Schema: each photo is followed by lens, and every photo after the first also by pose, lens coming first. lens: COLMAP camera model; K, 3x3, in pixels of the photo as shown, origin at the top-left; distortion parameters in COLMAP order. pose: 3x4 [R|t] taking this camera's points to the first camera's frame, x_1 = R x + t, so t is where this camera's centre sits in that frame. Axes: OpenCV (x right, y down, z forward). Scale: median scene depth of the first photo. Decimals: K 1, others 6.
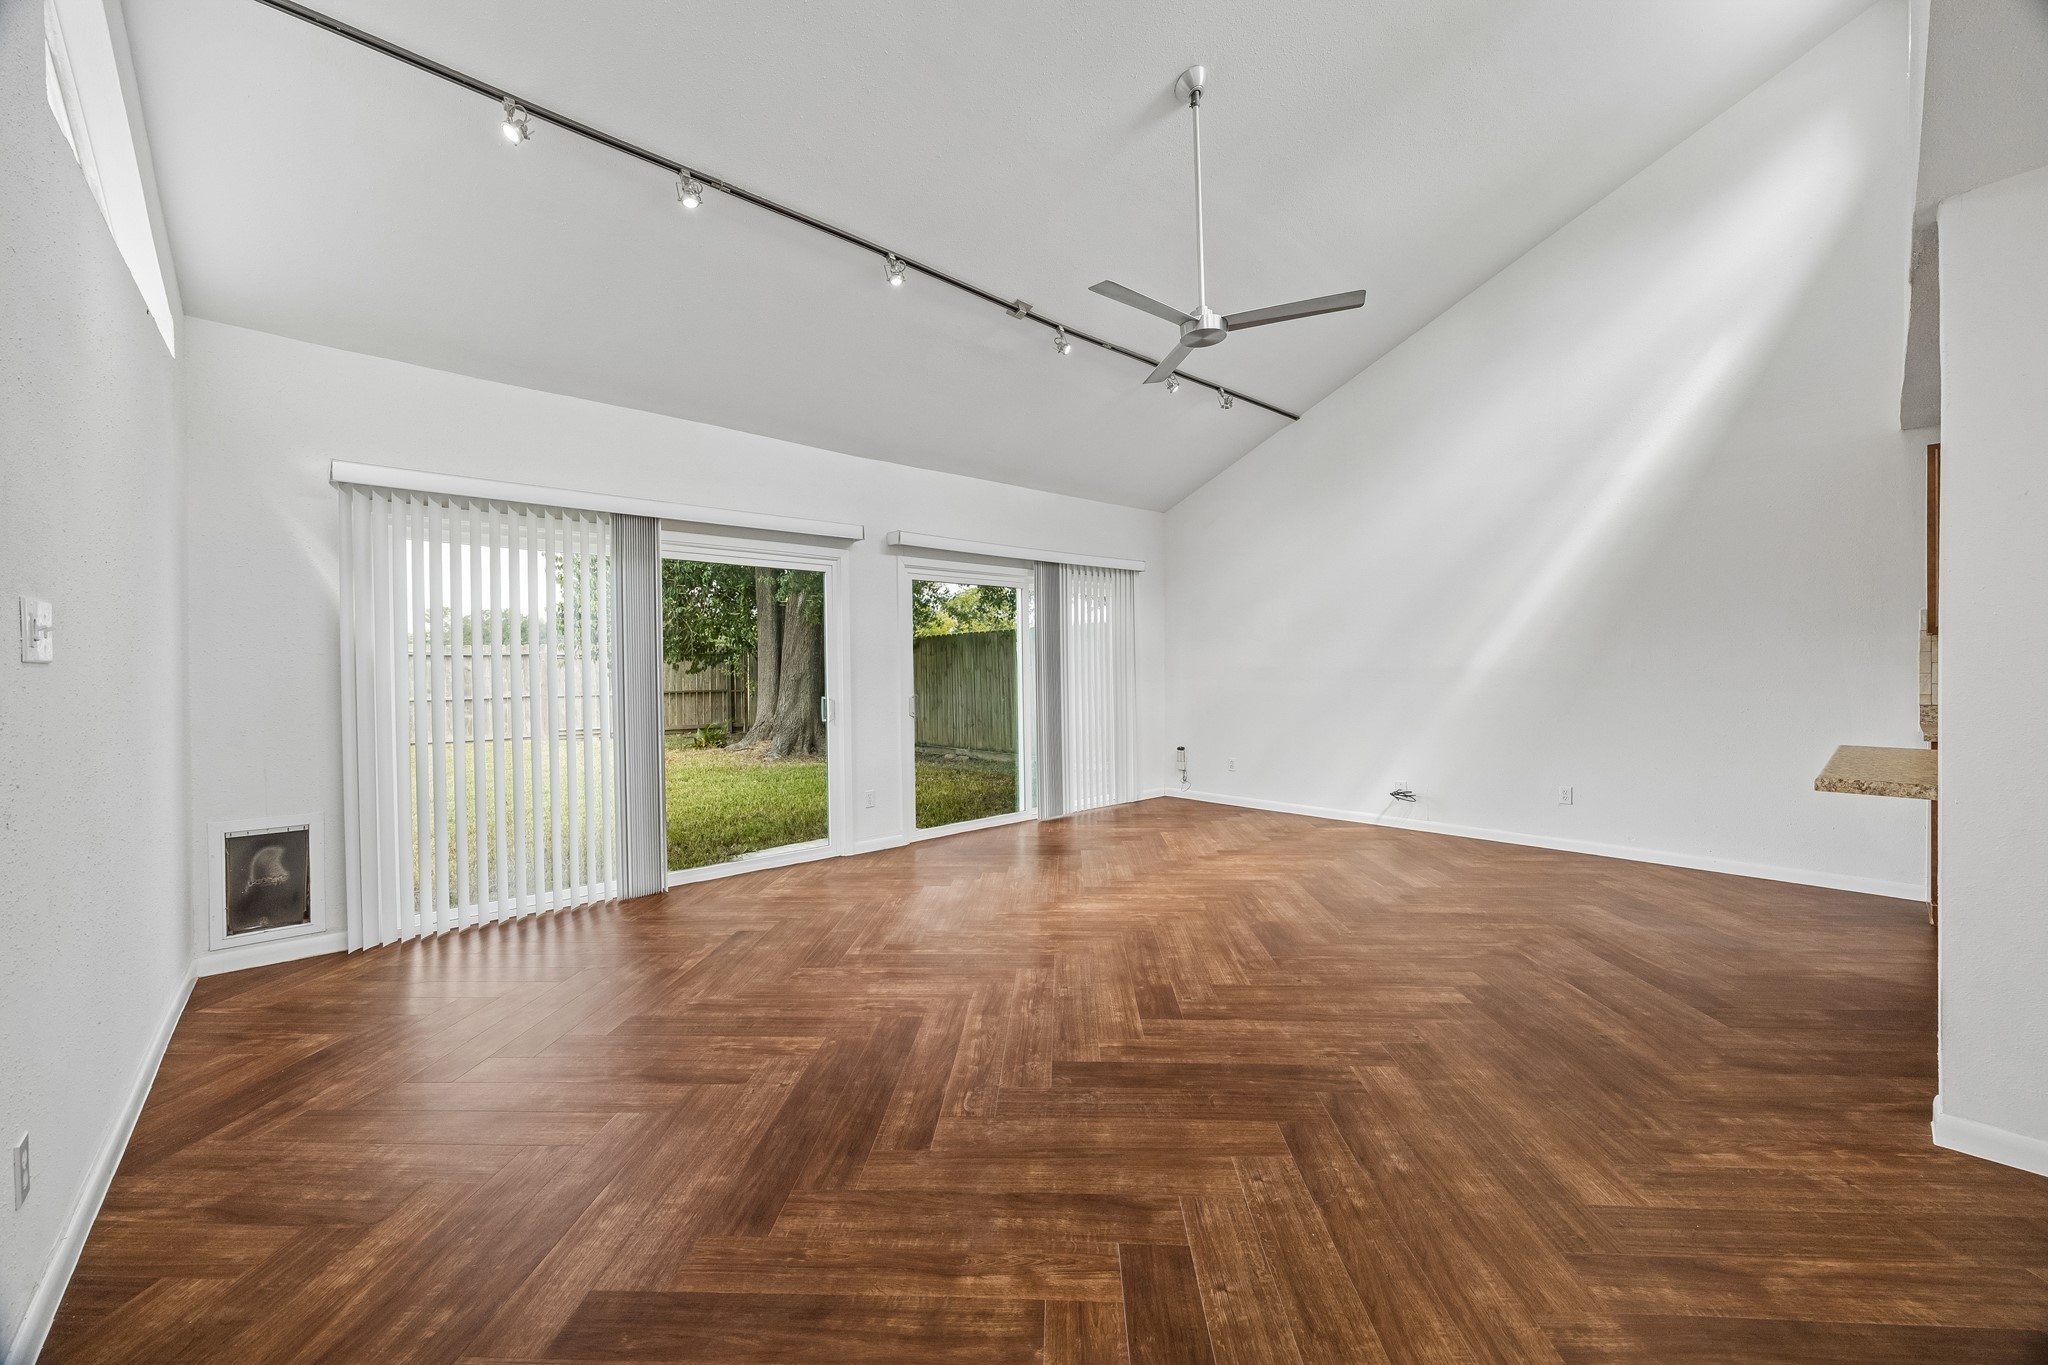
lens RADIAL K [[809.1, 0, 1014.8], [0, 809.1, 653.8], [0, 0, 1]] dist [0.000679, 0.000095]
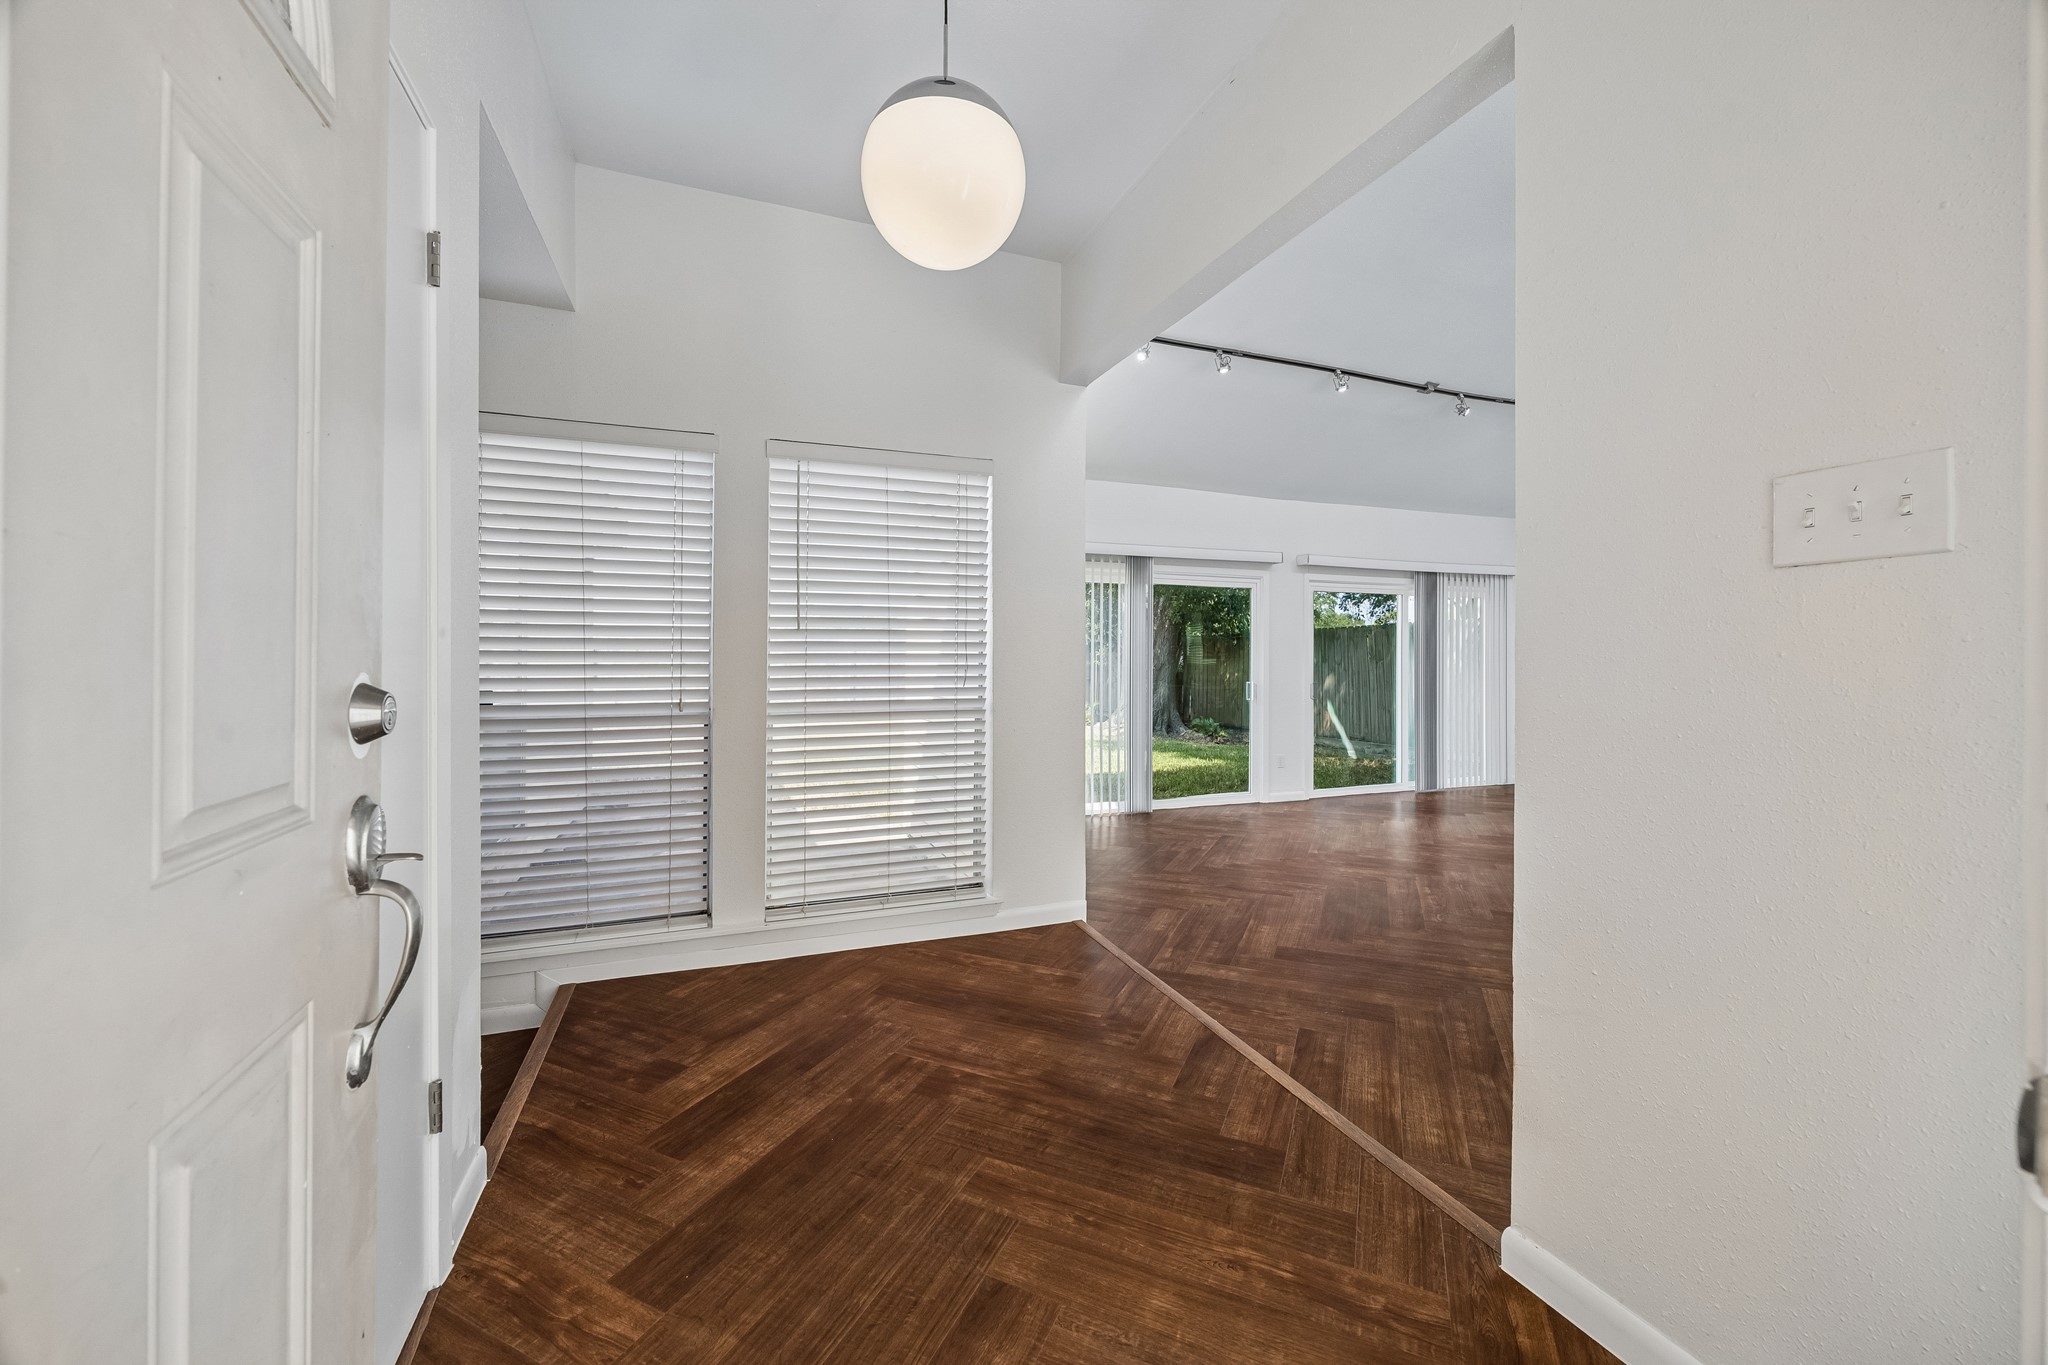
lens RADIAL K [[809.1, 0, 1014.8], [0, 809.1, 653.8], [0, 0, 1]] dist [0.000679, 0.000095]
pose [[0.934743, 0.008889, -0.355214, -0.120113], [-0.005068, 0.999919, 0.011686, -0.006353], [0.355290, -0.009123, 0.934712, -0.369353]]
